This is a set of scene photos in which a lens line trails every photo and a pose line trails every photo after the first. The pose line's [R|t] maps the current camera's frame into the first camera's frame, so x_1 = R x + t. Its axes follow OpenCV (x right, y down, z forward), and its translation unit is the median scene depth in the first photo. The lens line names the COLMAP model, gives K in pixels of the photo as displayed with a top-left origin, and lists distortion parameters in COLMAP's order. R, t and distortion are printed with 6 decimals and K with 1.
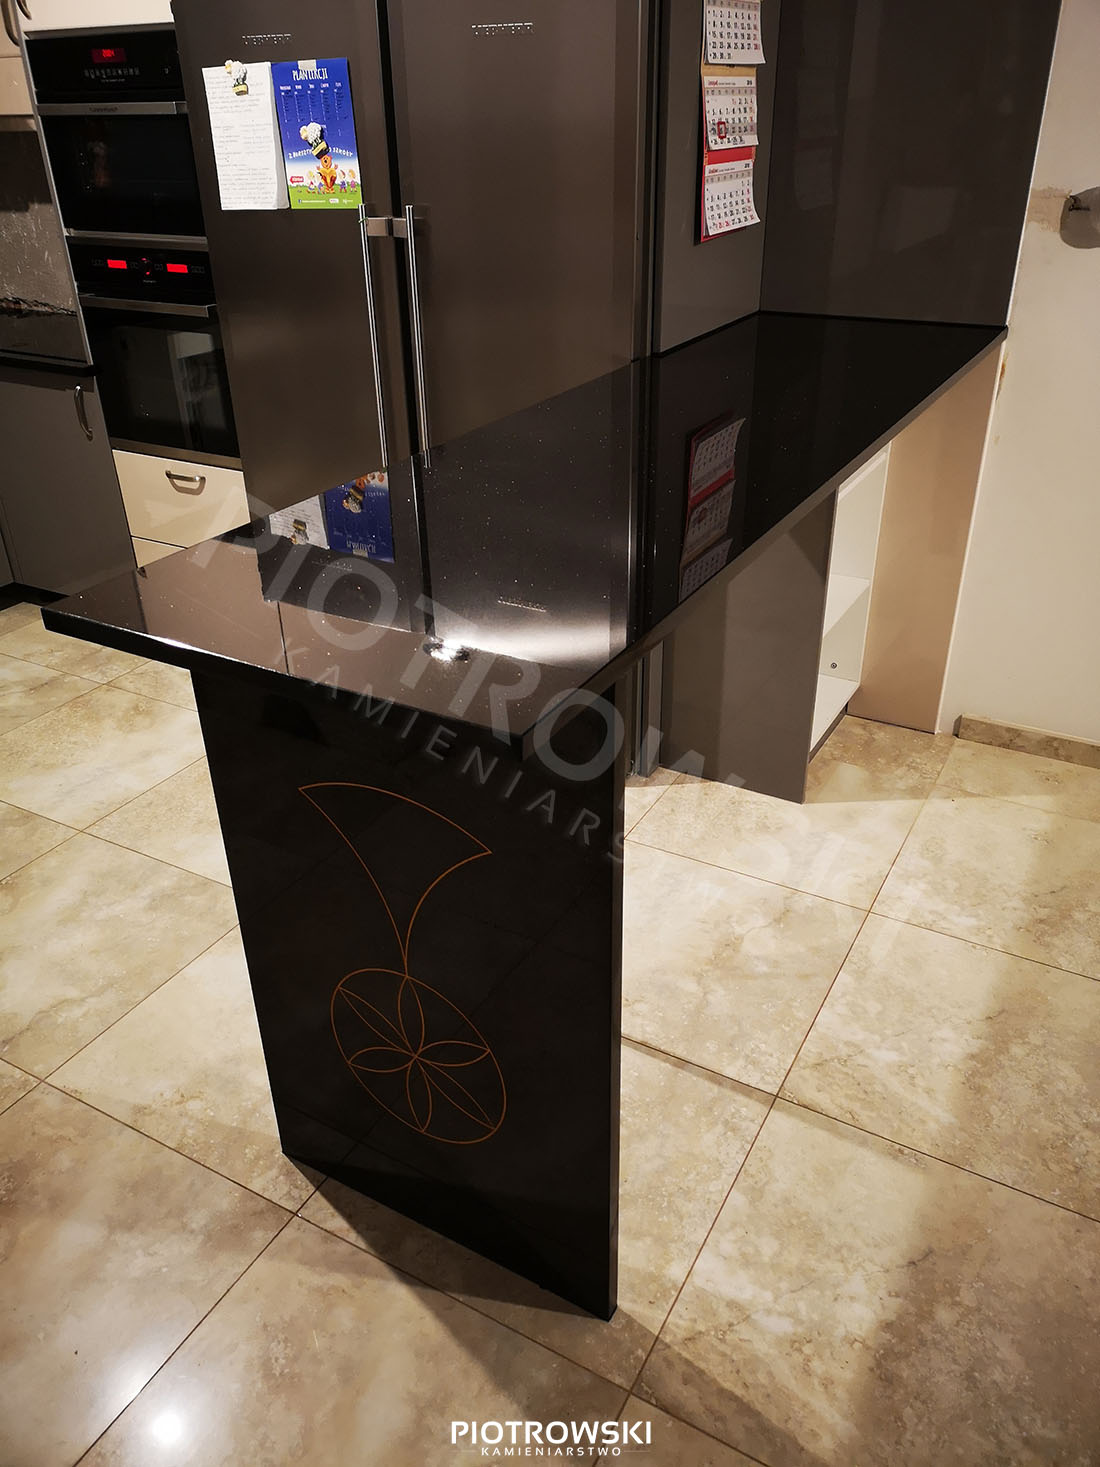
lens RADIAL K [[1121.0, 0, 550.0], [0, 1121.0, 733.5], [0, 0, 1]] dist [0.049958, -0.055560]
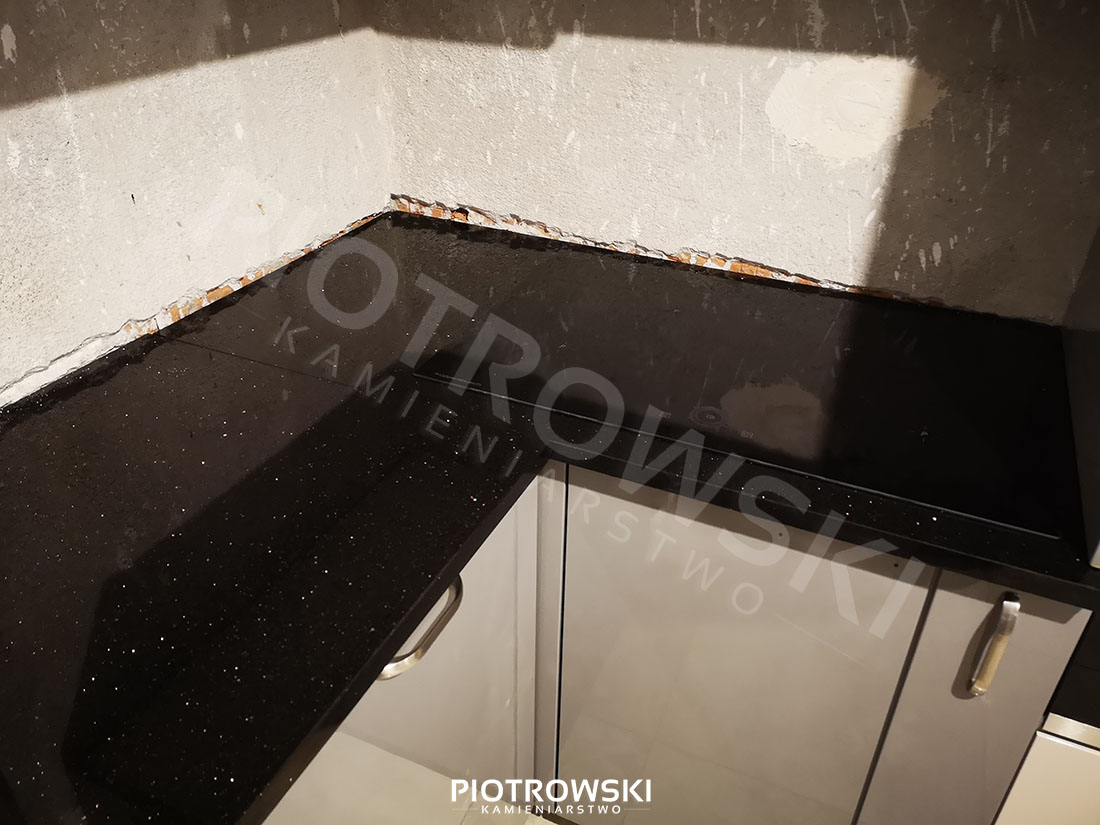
lens RADIAL K [[853.7, 0, 550.0], [0, 853.7, 412.5], [0, 0, 1]] dist [0.053200, -0.045057]
pose [[0.995612, -0.015864, 0.092228, -0.811791], [0.011779, 0.998932, 0.044668, -0.527120], [-0.092838, -0.043385, 0.994736, 1.028305]]
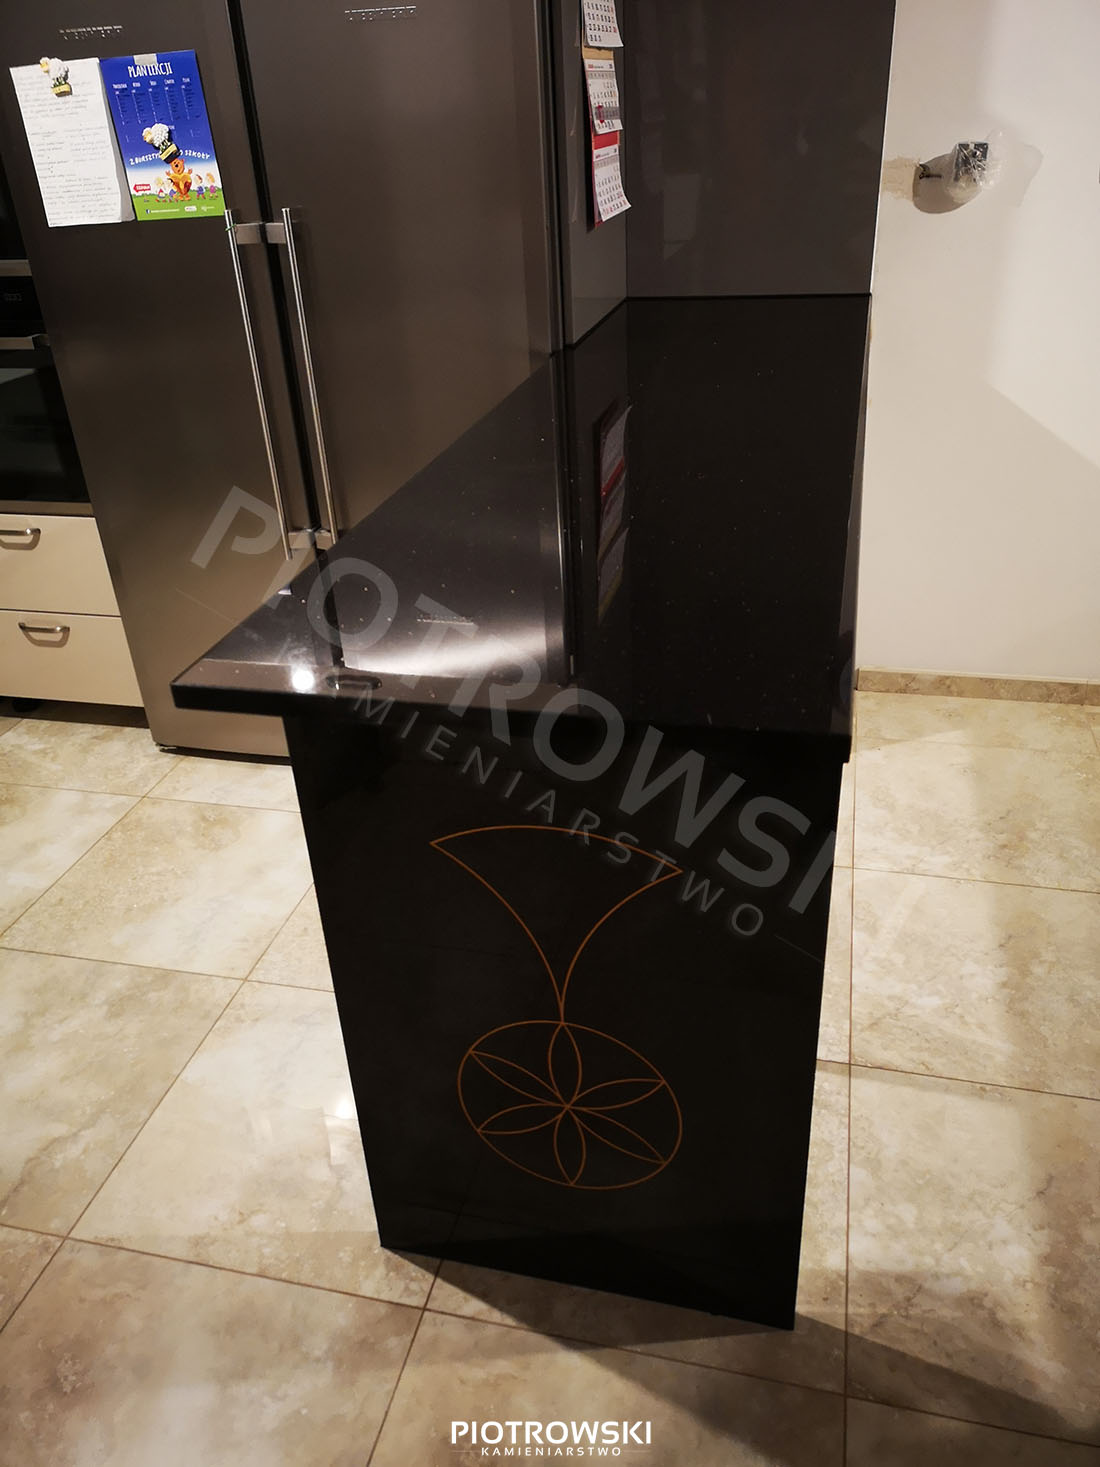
lens RADIAL K [[1118.8, 0, 550.0], [0, 1118.8, 733.5], [0, 0, 1]] dist [0.040920, -0.032326]
pose [[0.962430, -0.158737, 0.220298, -0.190825], [0.159766, 0.987066, 0.013256, -0.020607], [-0.219553, 0.022439, 0.975343, 0.062047]]
